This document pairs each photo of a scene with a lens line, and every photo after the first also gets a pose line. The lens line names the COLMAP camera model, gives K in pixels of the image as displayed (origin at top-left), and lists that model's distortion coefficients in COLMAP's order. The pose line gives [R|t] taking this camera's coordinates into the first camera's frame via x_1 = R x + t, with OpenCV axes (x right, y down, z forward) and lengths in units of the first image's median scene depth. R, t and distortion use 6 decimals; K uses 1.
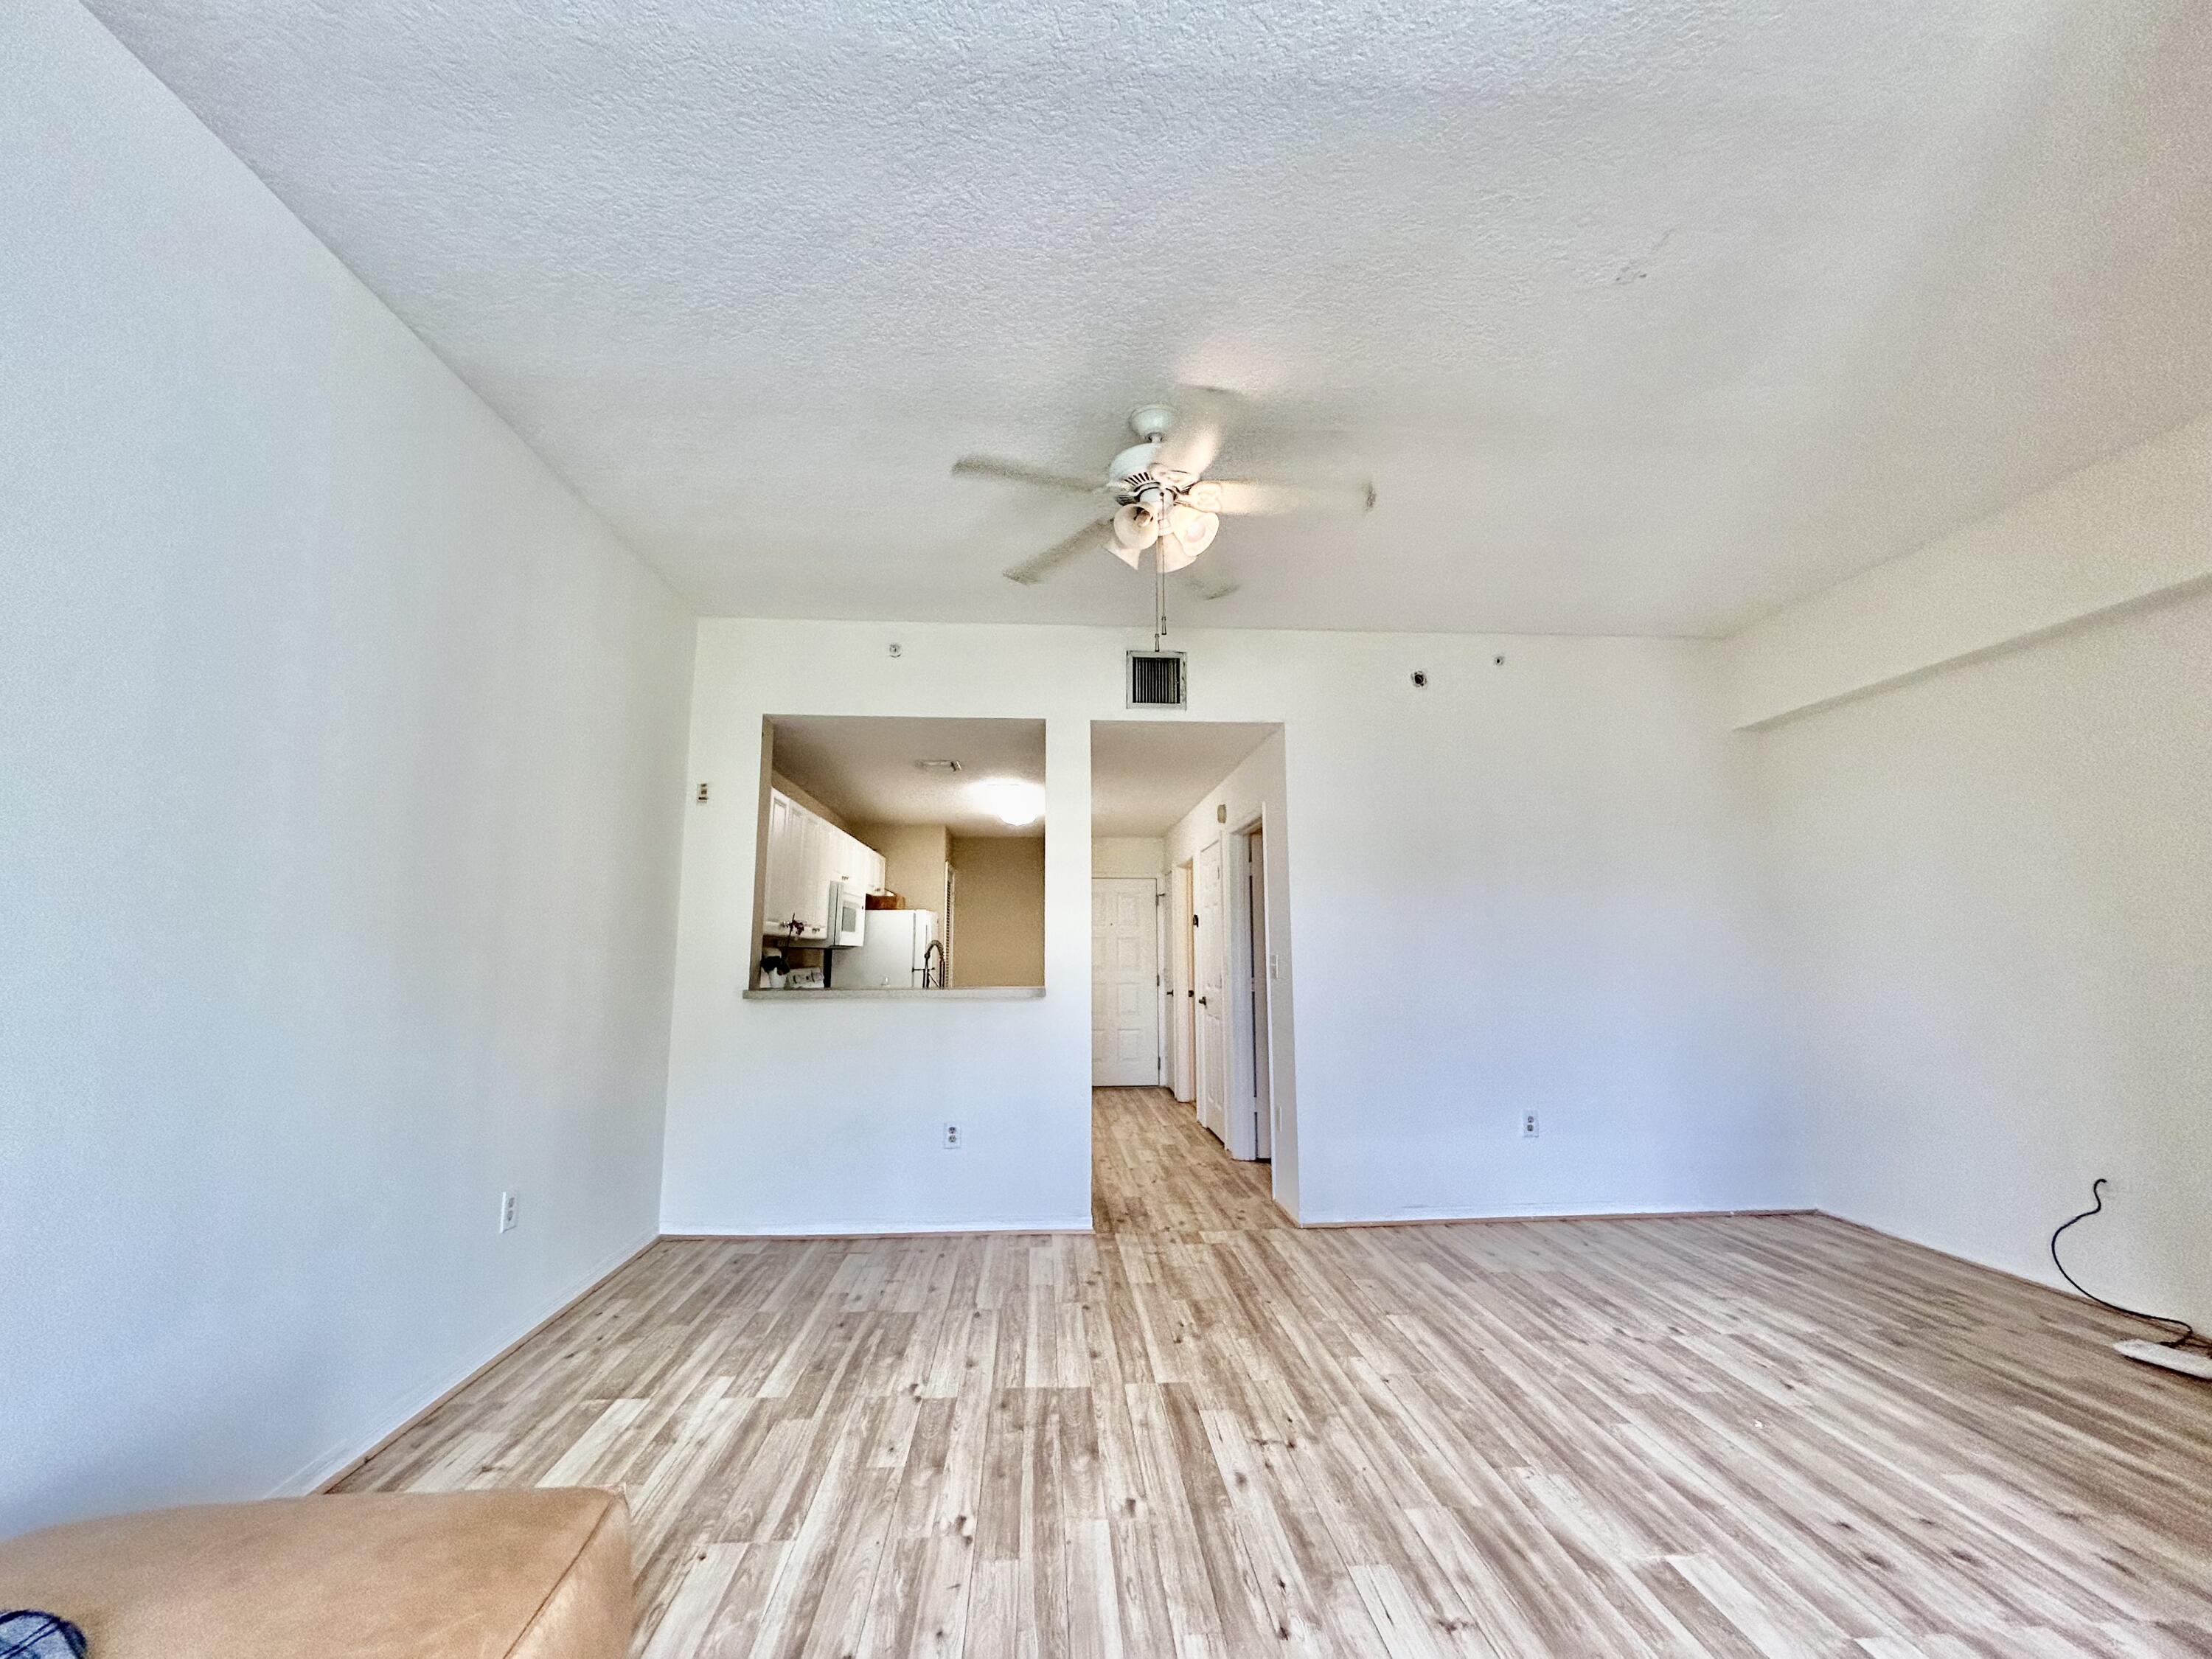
lens RADIAL K [[886.8, 0, 1100.8], [0, 886.8, 829.7], [0, 0, 1]] dist [0.000743, 0.000420]
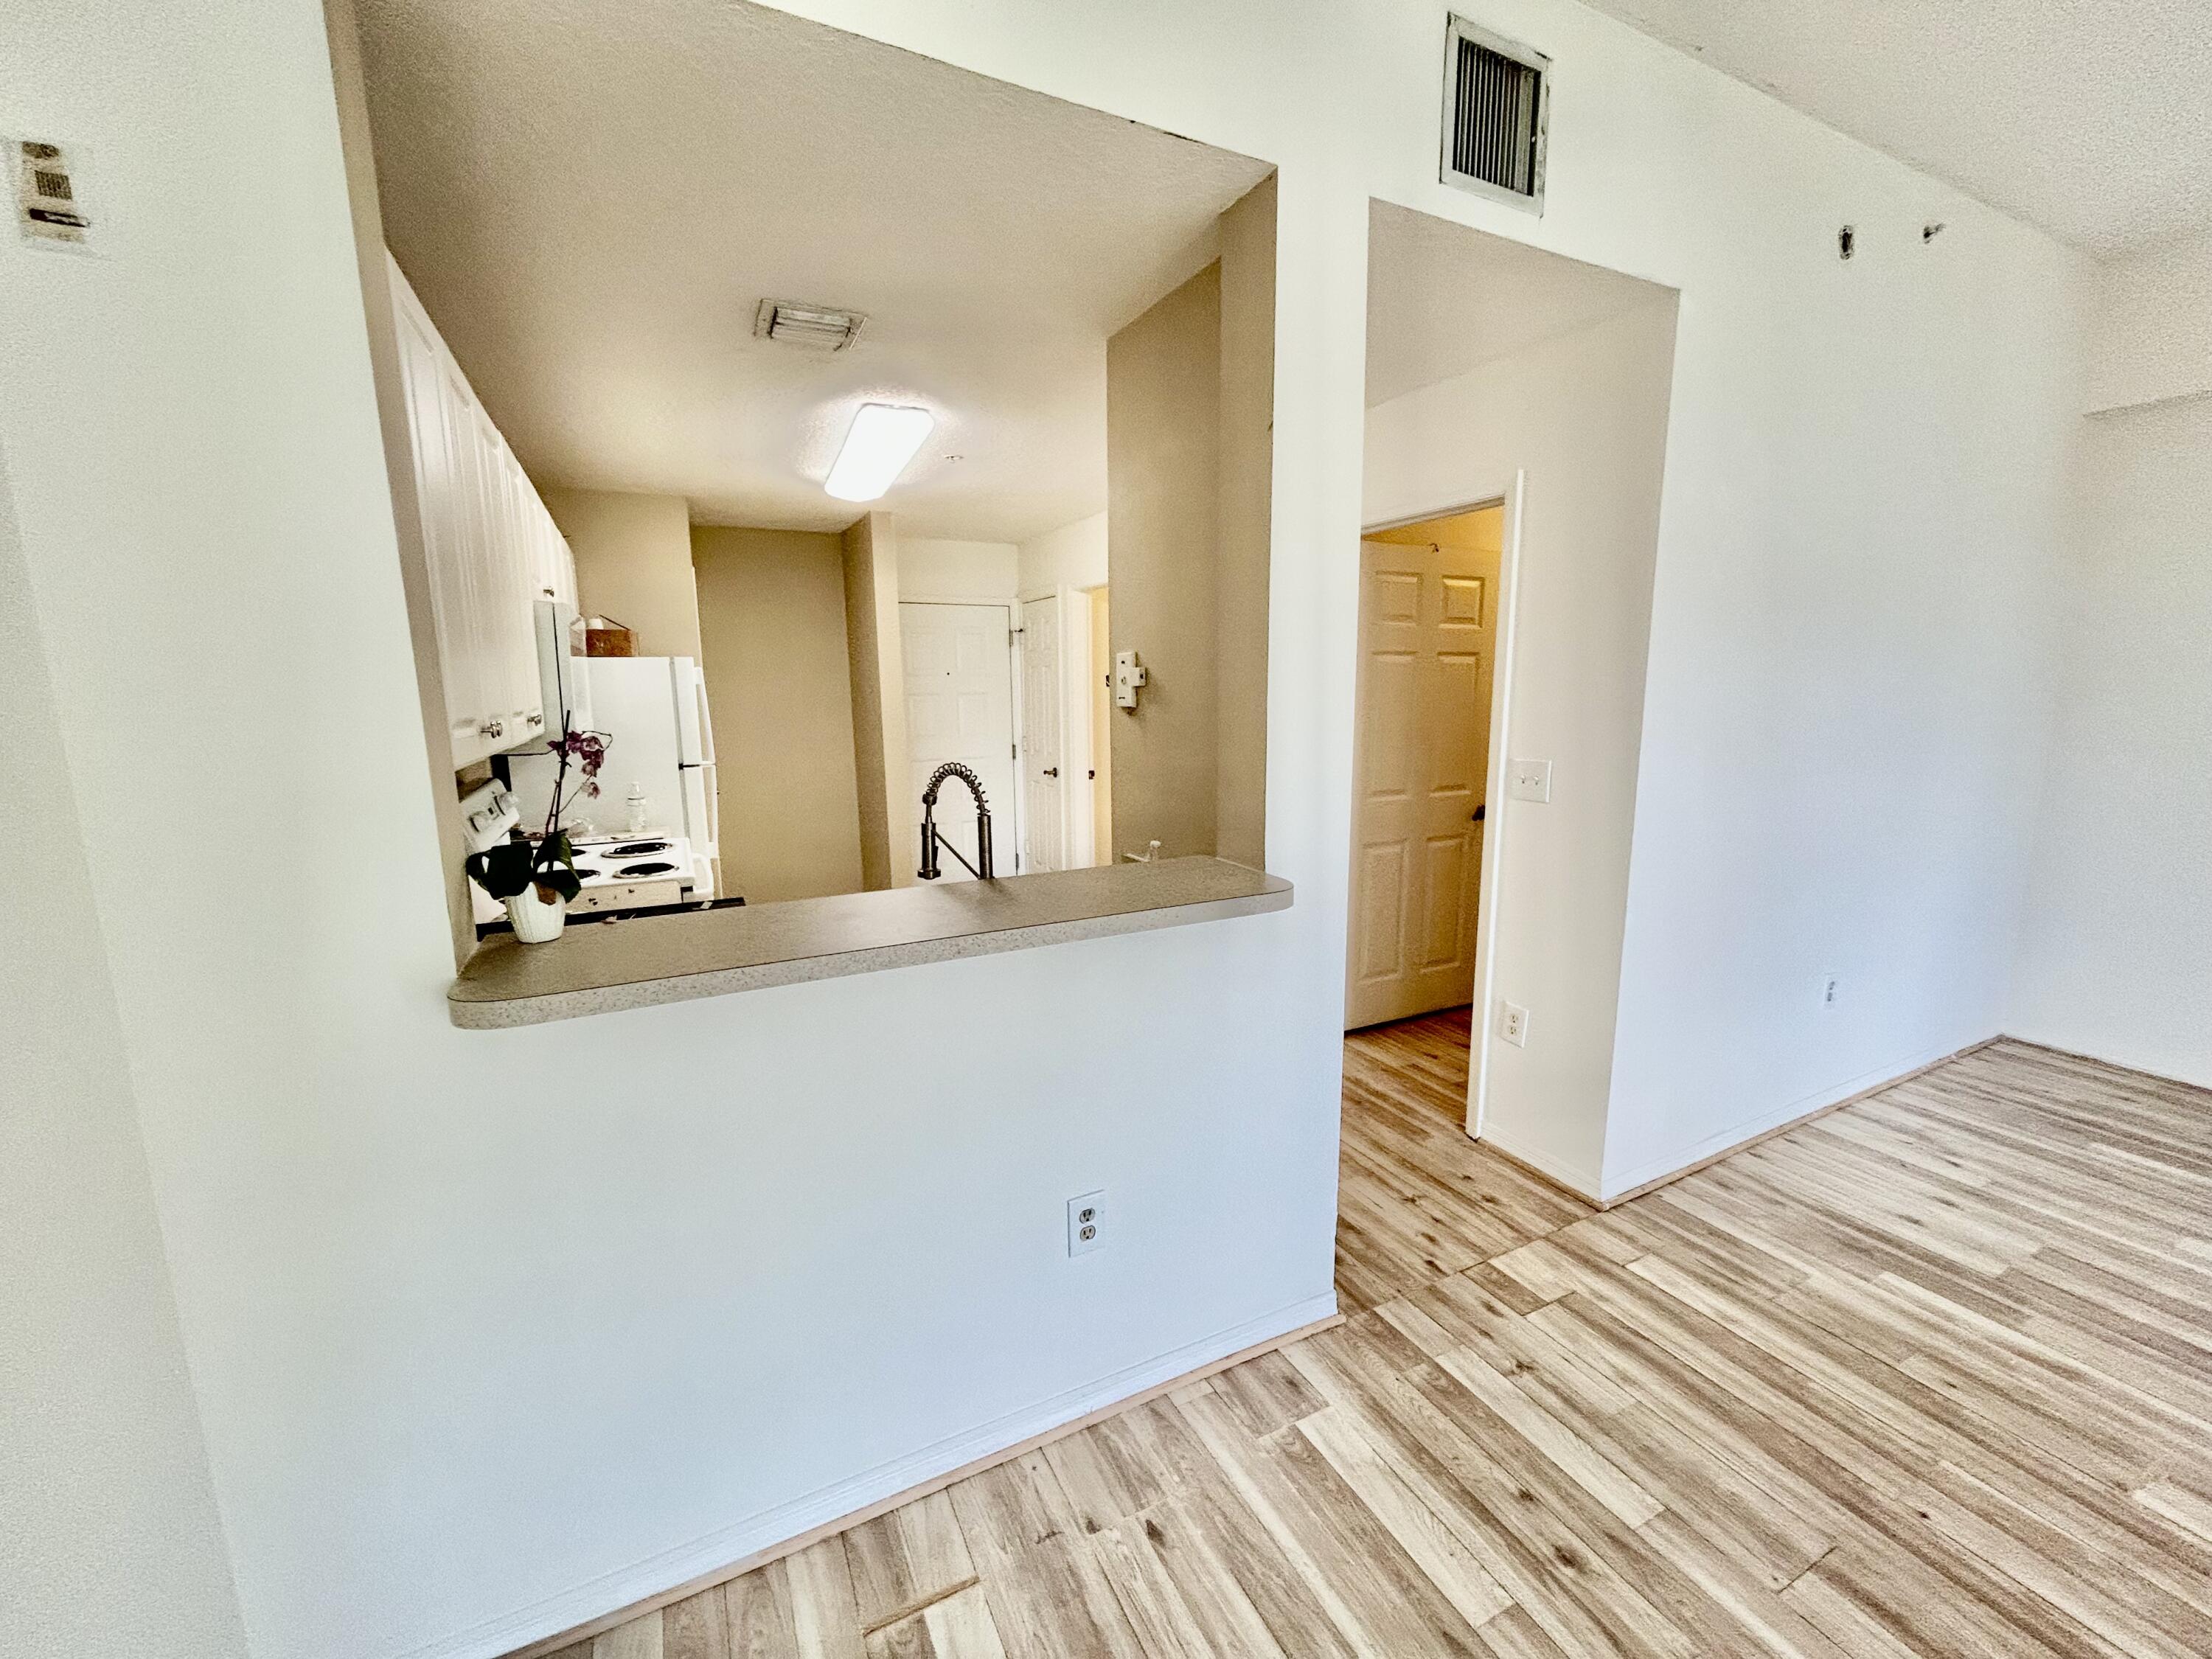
lens RADIAL K [[892.1, 0, 1112.1], [0, 892.1, 829.2], [0, 0, 1]] dist [-0.000413, 0.000286]
pose [[0.921014, -0.069352, 0.383306, -0.474889], [-0.047932, 0.956367, 0.288208, 0.058795], [-0.386570, -0.283816, 0.877503, 1.038342]]
